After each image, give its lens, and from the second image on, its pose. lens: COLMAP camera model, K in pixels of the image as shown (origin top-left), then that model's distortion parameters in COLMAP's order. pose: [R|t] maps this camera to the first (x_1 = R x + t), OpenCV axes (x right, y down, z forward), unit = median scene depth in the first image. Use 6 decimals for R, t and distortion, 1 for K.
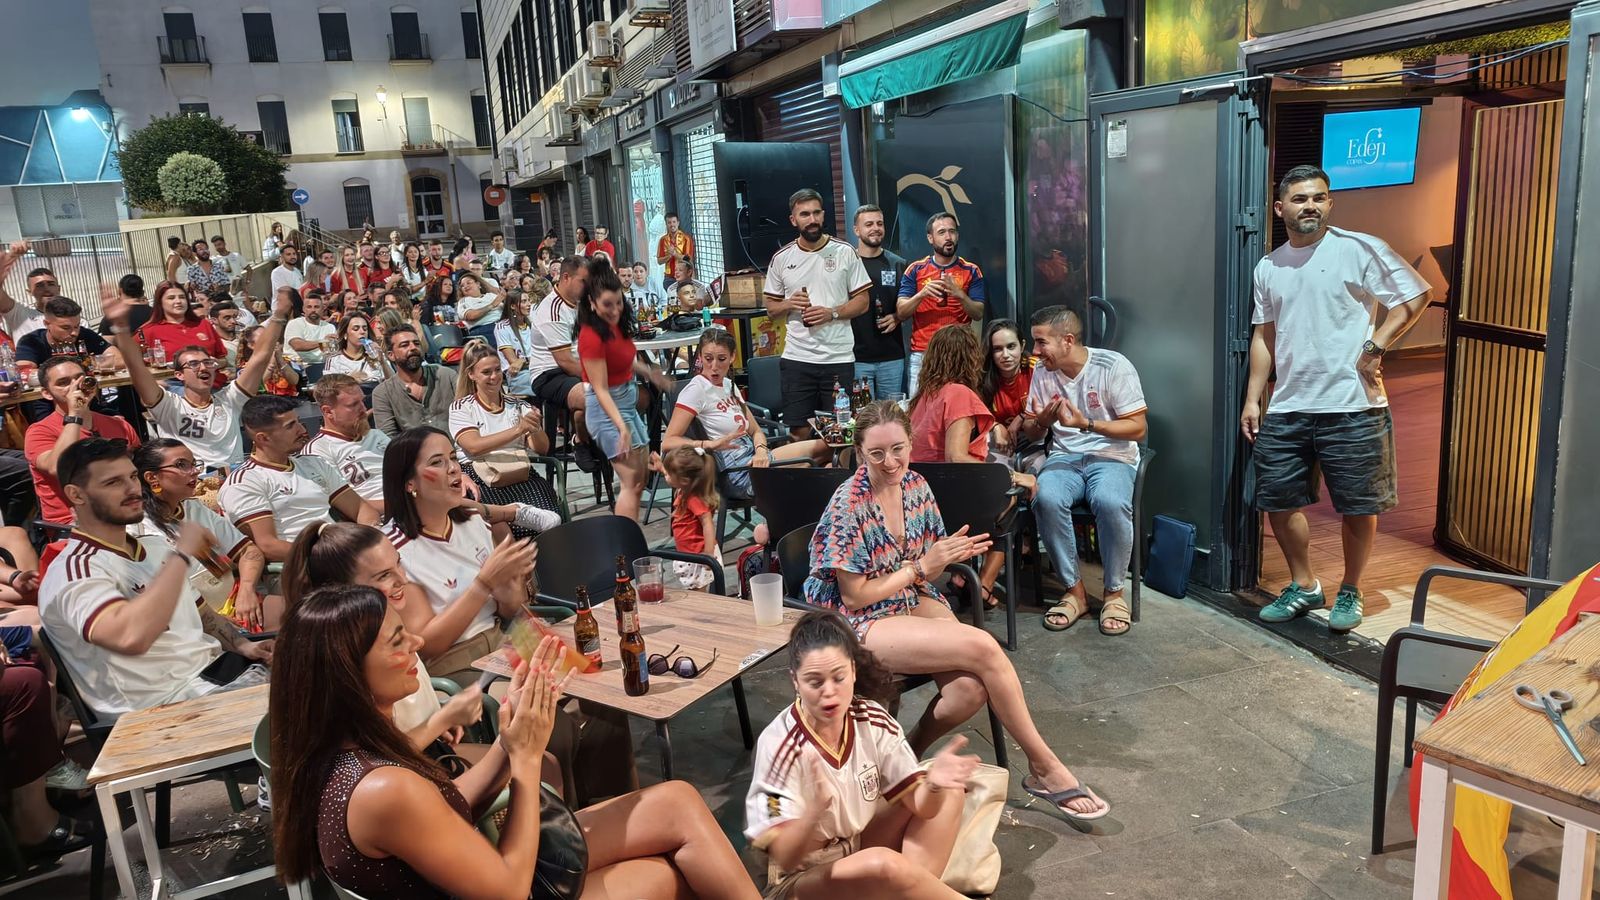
lens RADIAL K [[1120.0, 0, 800.0], [0, 1120.0, 450.0], [0, 0, 1]] dist [0.001069, -0.004373]
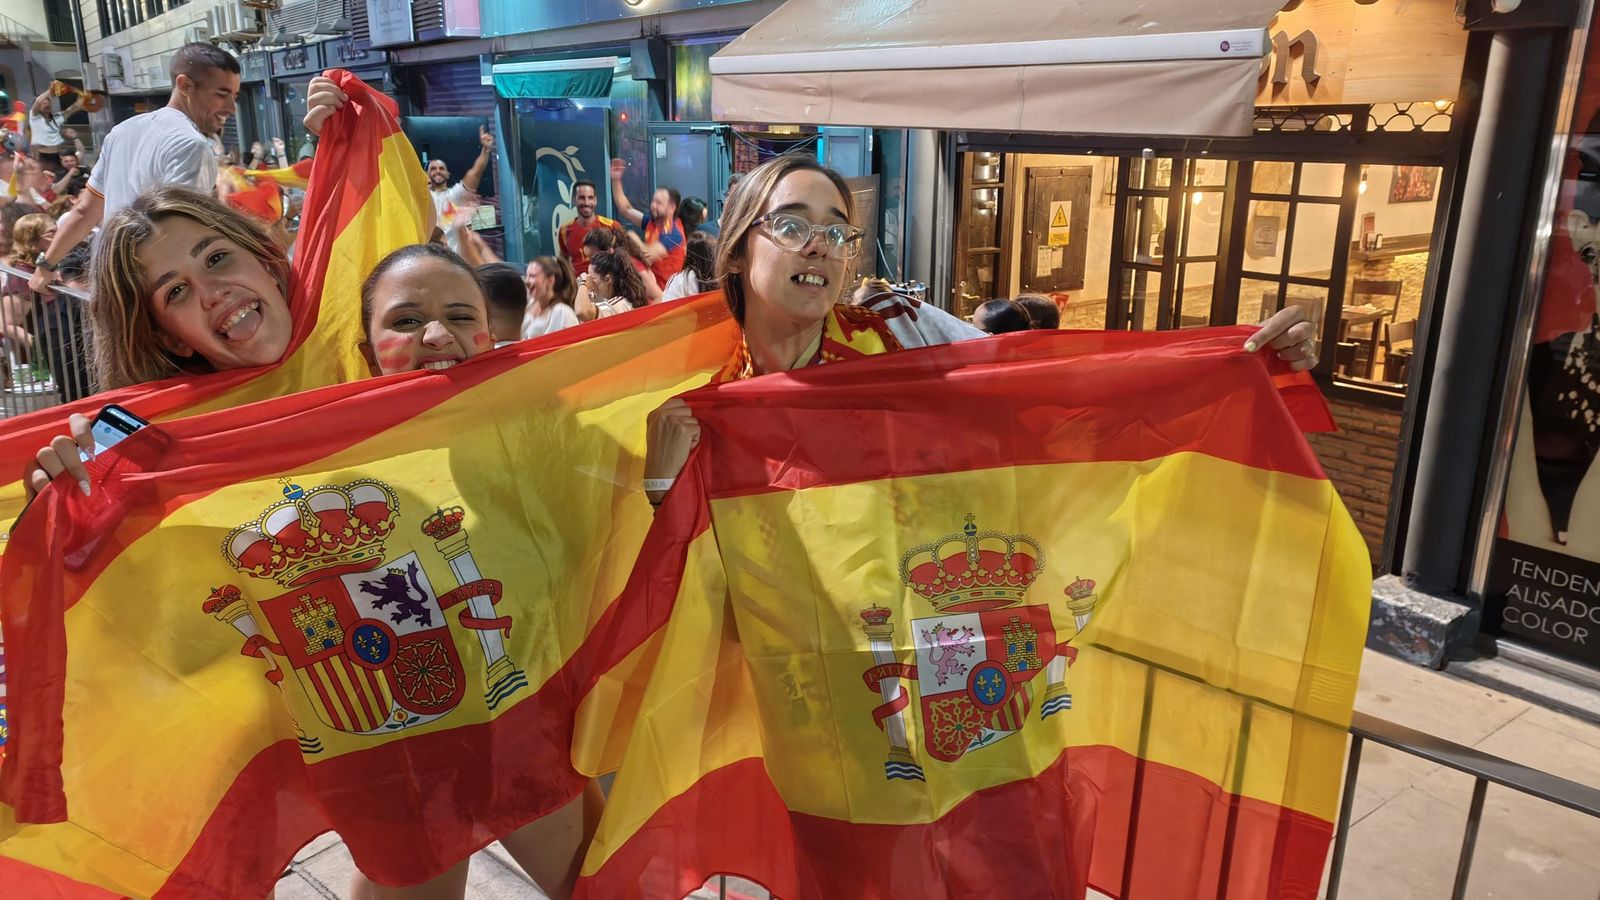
lens RADIAL K [[1120.0, 0, 800.0], [0, 1120.0, 450.0], [0, 0, 1]] dist [0.001069, -0.004373]
pose [[0.948120, -0.014166, 0.317598, -0.017969], [-0.002708, 0.998611, 0.052624, 0.023560], [-0.317902, -0.050753, 0.946764, -0.164804]]
